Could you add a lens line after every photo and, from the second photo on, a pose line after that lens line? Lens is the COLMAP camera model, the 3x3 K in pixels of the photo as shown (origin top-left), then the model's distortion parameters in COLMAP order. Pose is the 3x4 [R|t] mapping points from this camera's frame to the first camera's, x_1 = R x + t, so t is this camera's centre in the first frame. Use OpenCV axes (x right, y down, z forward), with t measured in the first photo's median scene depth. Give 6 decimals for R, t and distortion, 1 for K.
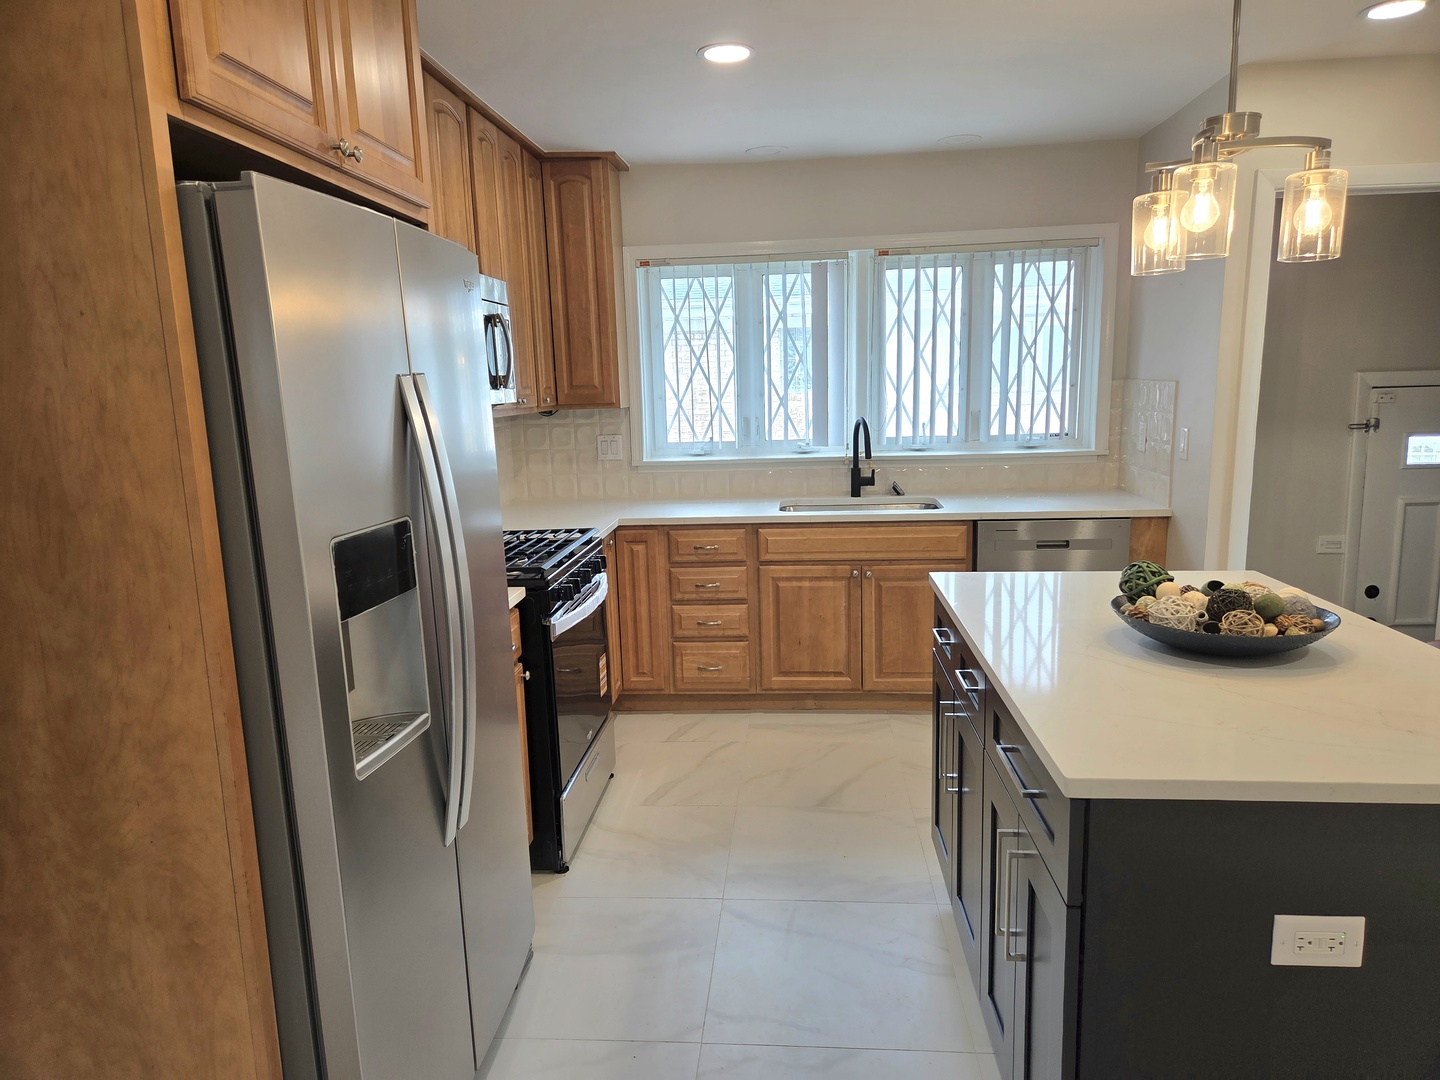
lens RADIAL K [[952.5, 0, 720.0], [0, 952.5, 540.0], [0, 0, 1]] dist [0.080324, -0.065953]
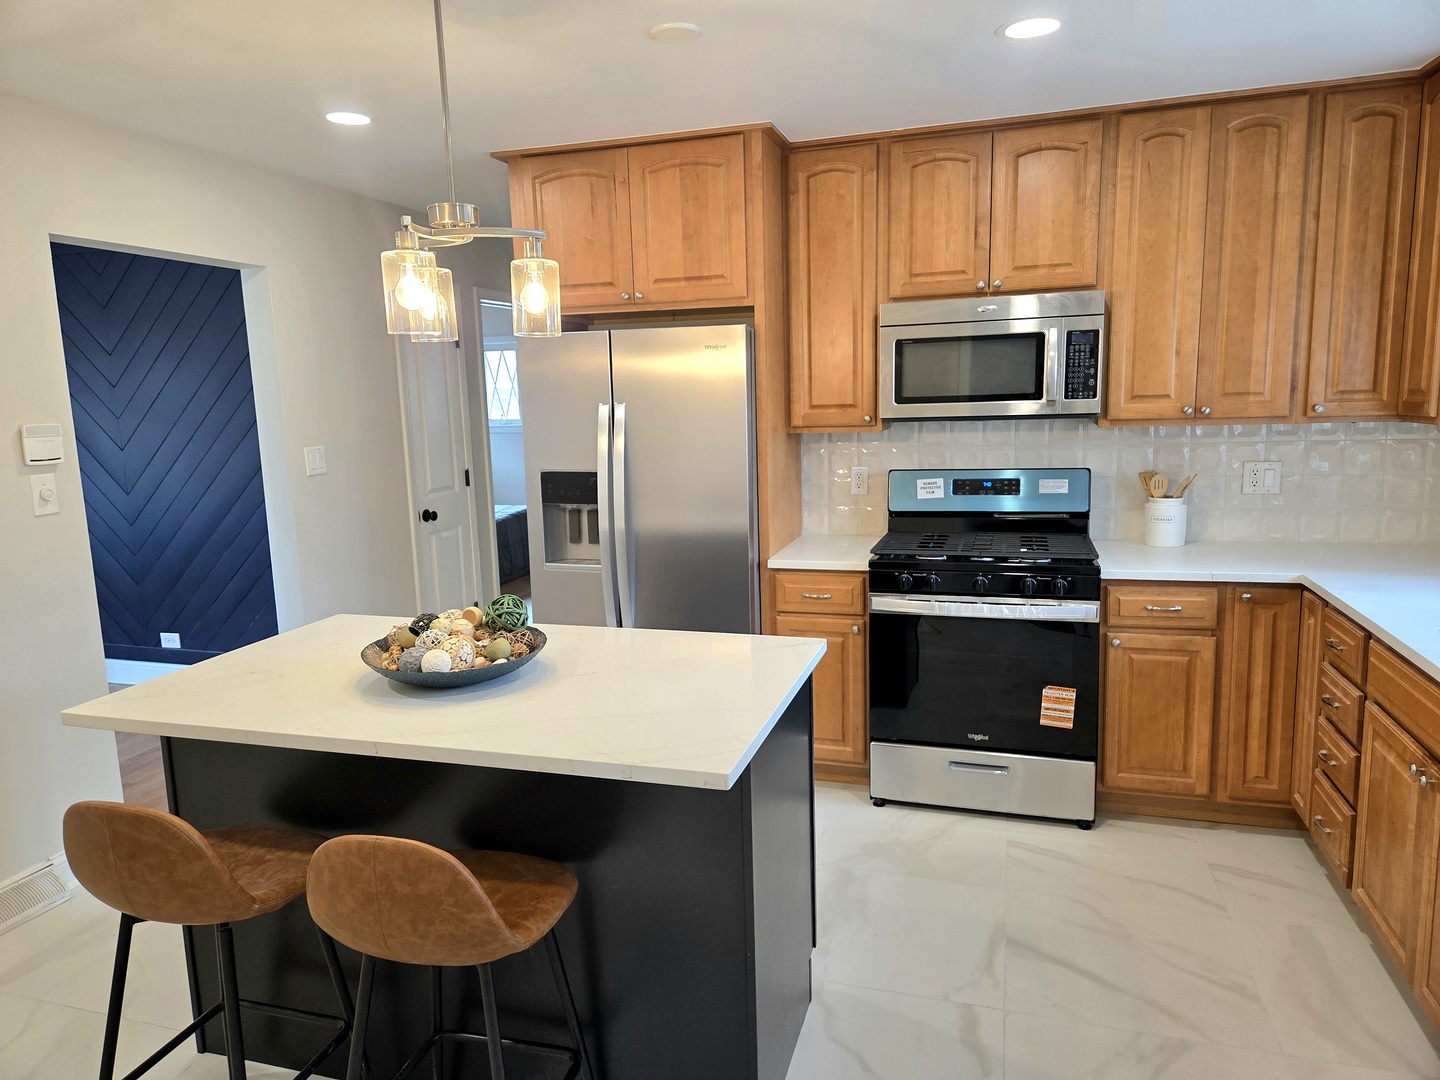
lens RADIAL K [[955.8, 0, 720.0], [0, 955.8, 540.0], [0, 0, 1]] dist [0.079079, -0.068121]
pose [[-0.208339, 0.183136, -0.960758, 0.697590], [-0.126919, 0.968945, 0.212218, -0.149020], [0.969787, 0.166152, -0.178626, 0.687506]]
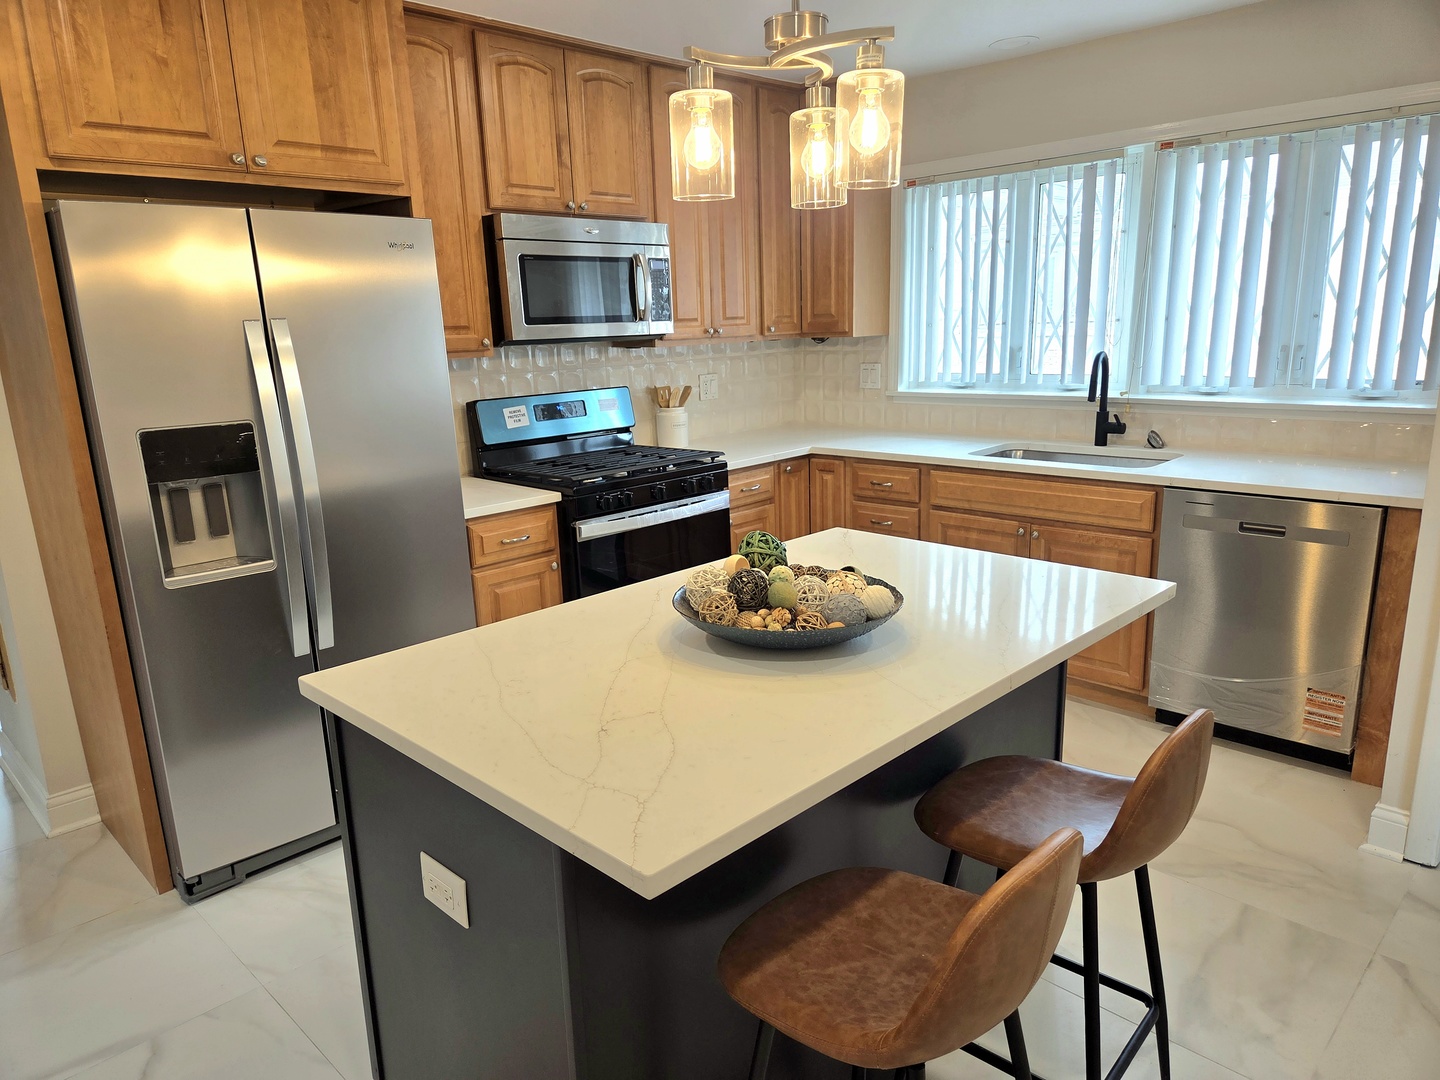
lens RADIAL K [[955.8, 0, 720.0], [0, 955.8, 540.0], [0, 0, 1]] dist [0.079079, -0.068121]
pose [[0.773215, 0.147686, -0.616707, 0.467254], [-0.094095, 0.988457, 0.118737, -0.036074], [0.627124, -0.033780, 0.778187, 0.127737]]
